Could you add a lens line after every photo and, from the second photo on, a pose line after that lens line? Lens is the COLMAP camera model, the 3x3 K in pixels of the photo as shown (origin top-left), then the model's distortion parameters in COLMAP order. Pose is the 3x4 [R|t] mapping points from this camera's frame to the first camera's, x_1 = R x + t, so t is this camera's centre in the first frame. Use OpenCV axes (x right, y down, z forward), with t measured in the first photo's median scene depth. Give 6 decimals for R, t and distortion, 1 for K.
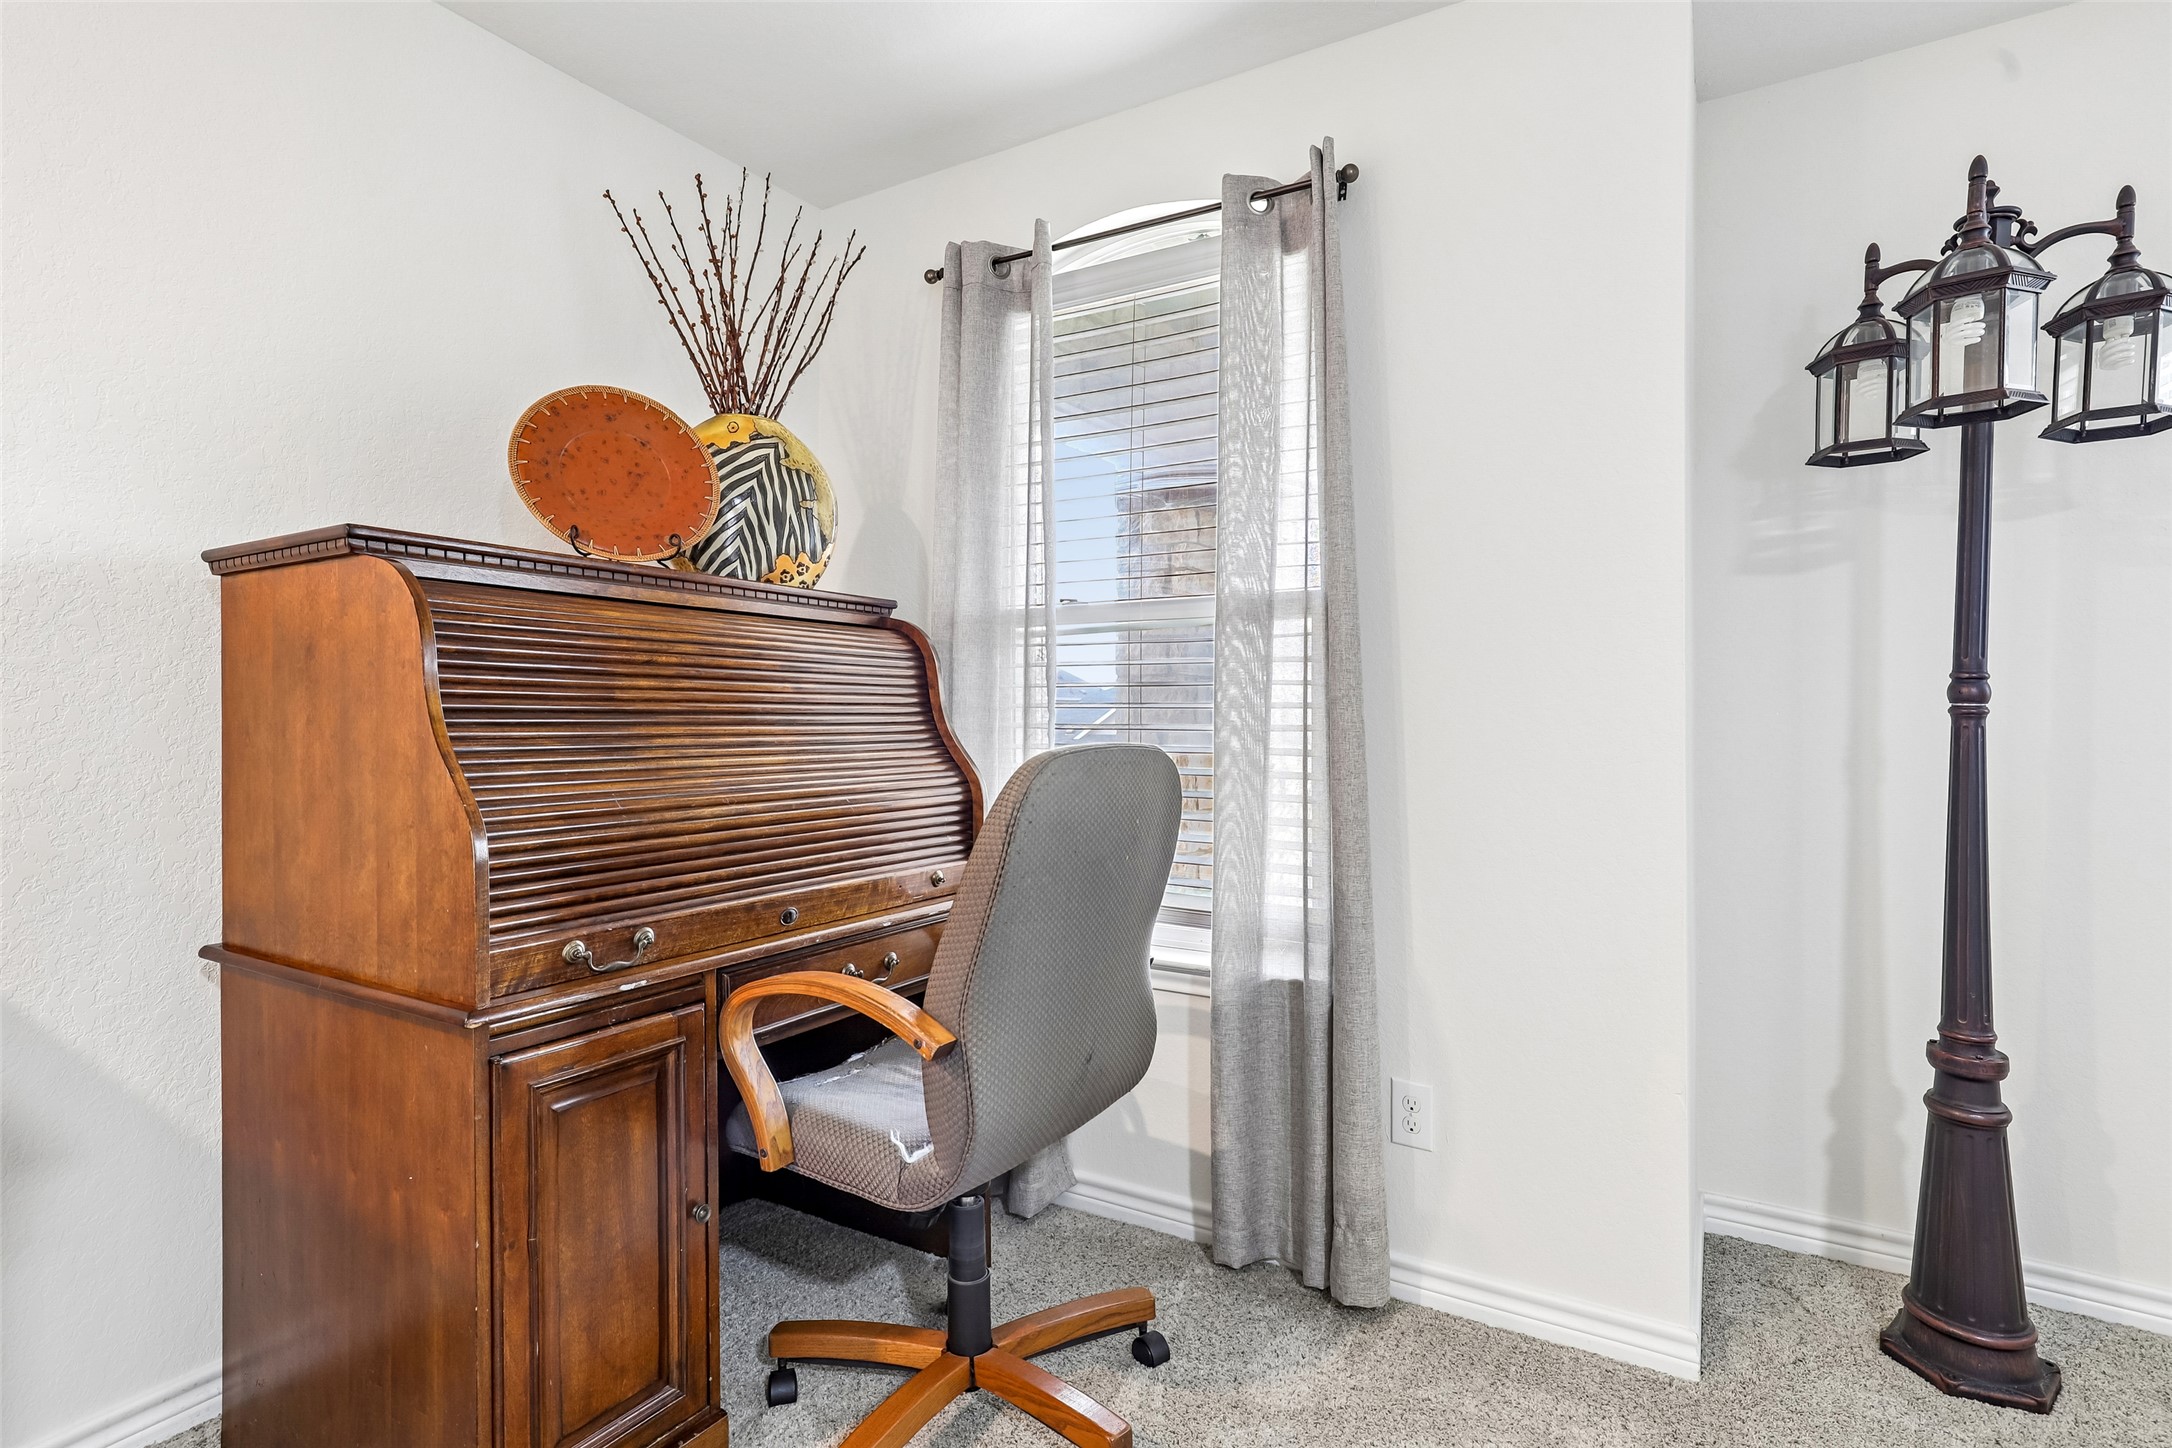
lens RADIAL K [[1033.4, 0, 1095.1], [0, 1033.4, 734.7], [0, 0, 1]] dist [0.001668, -0.001016]
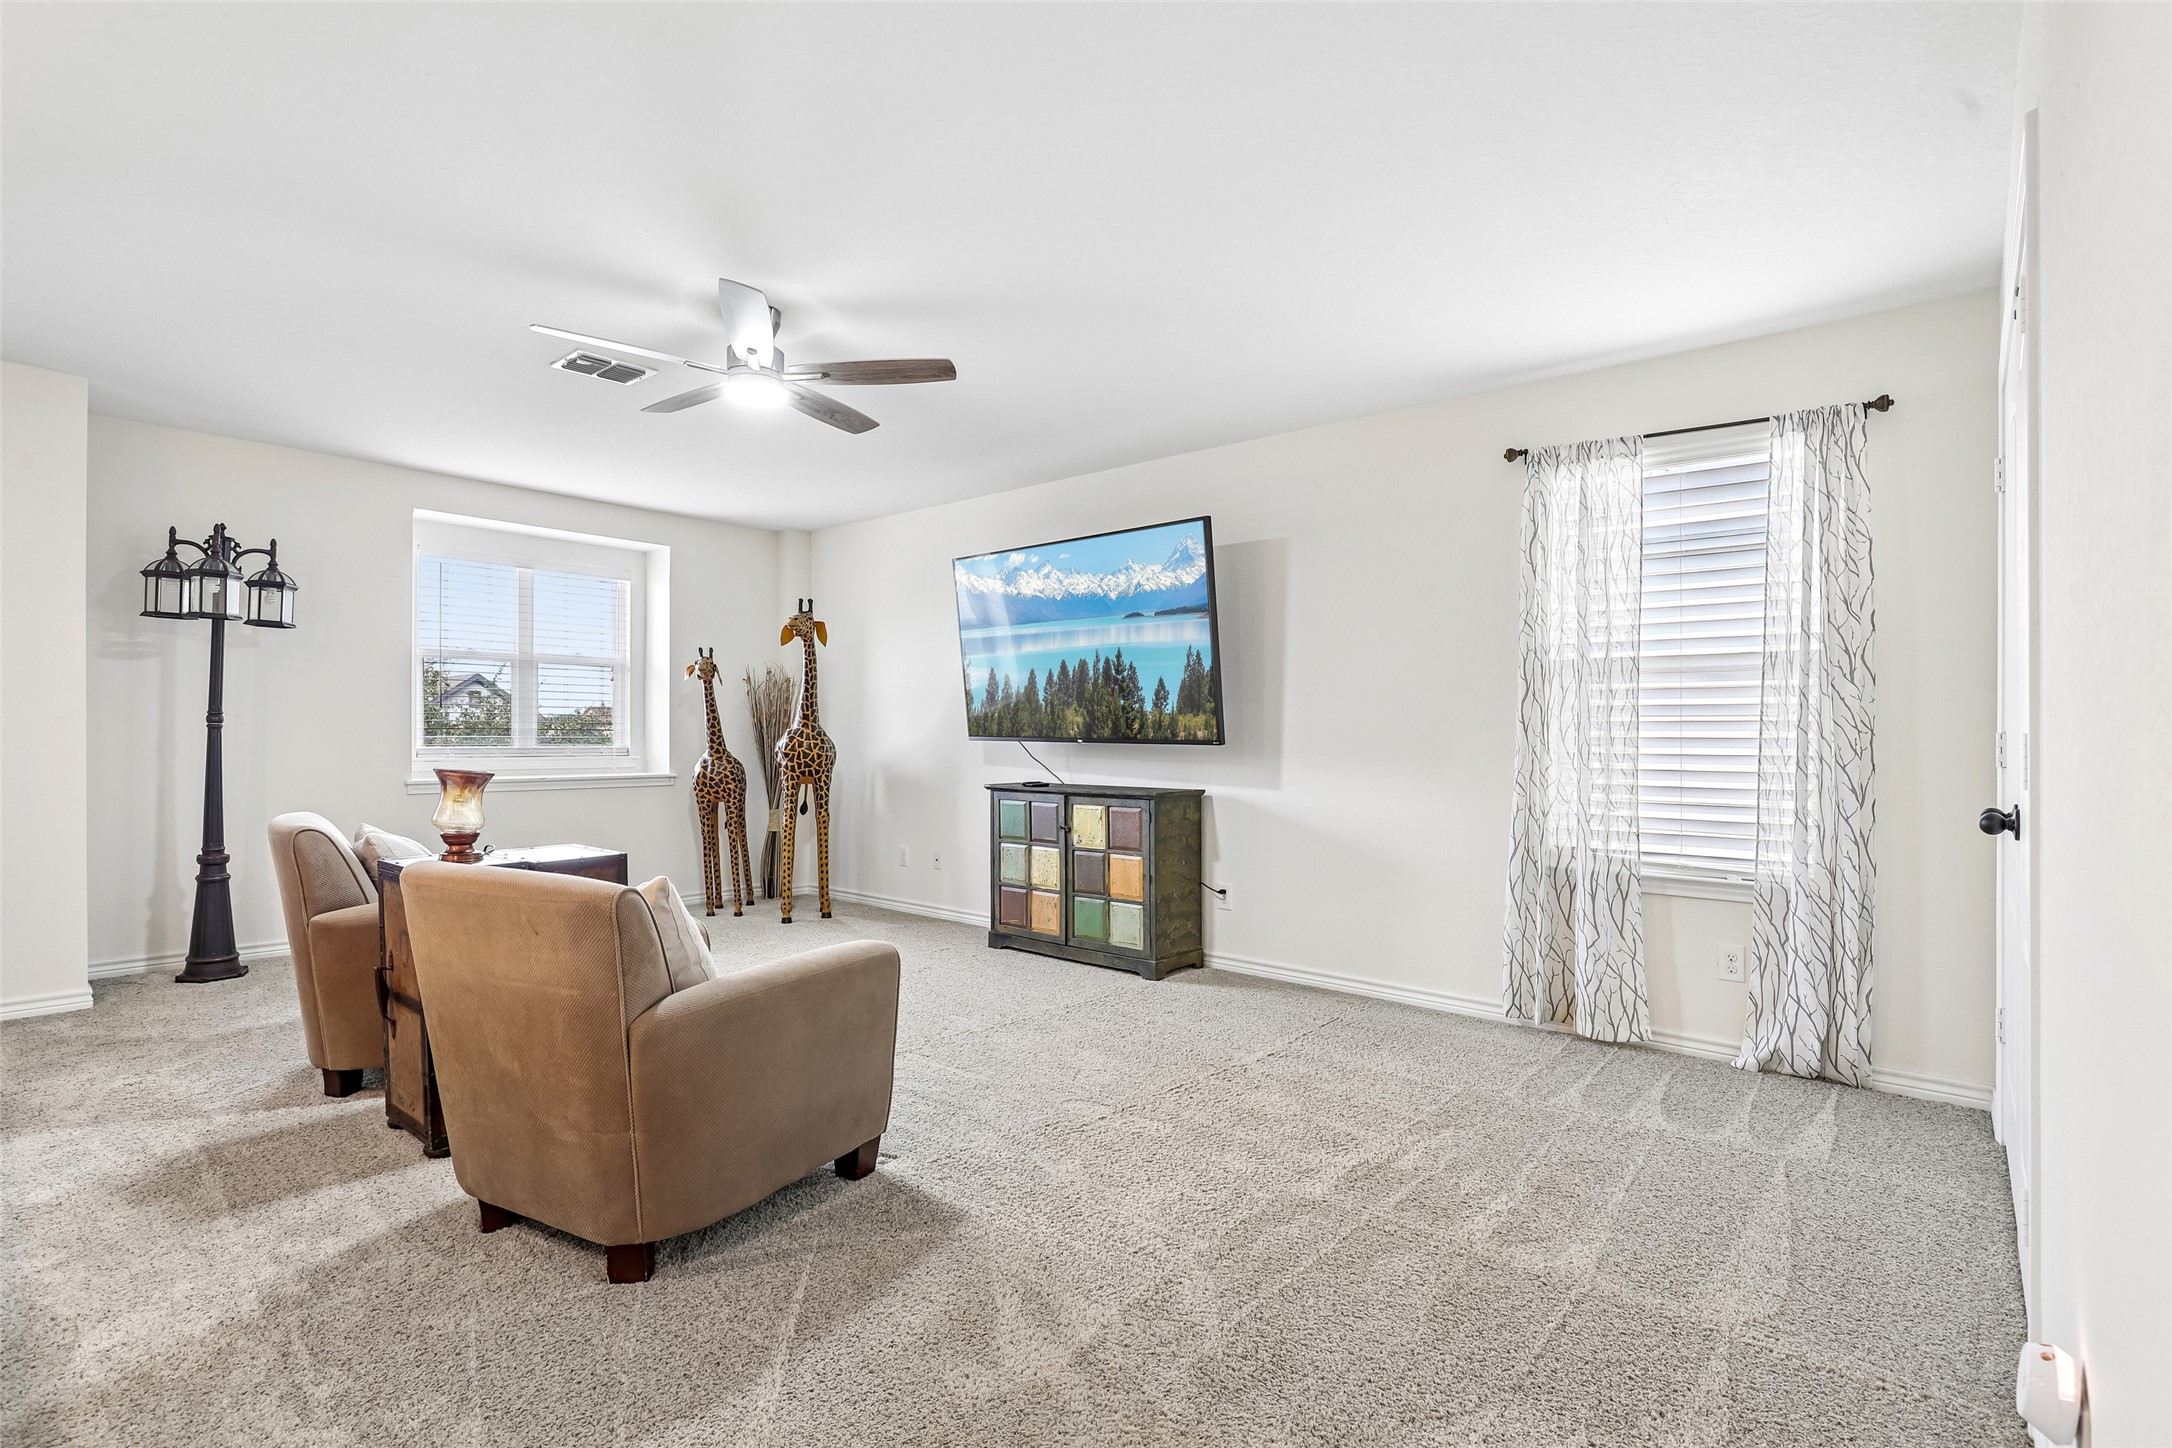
lens RADIAL K [[956.5, 0, 1094.0], [0, 956.5, 743.6], [0, 0, 1]] dist [0.002621, 0.000083]
pose [[0.132290, 0.006384, 0.991191, -1.254407], [0.005263, 0.999961, -0.007143, 0.050924], [-0.991197, 0.006162, 0.132251, -1.514097]]
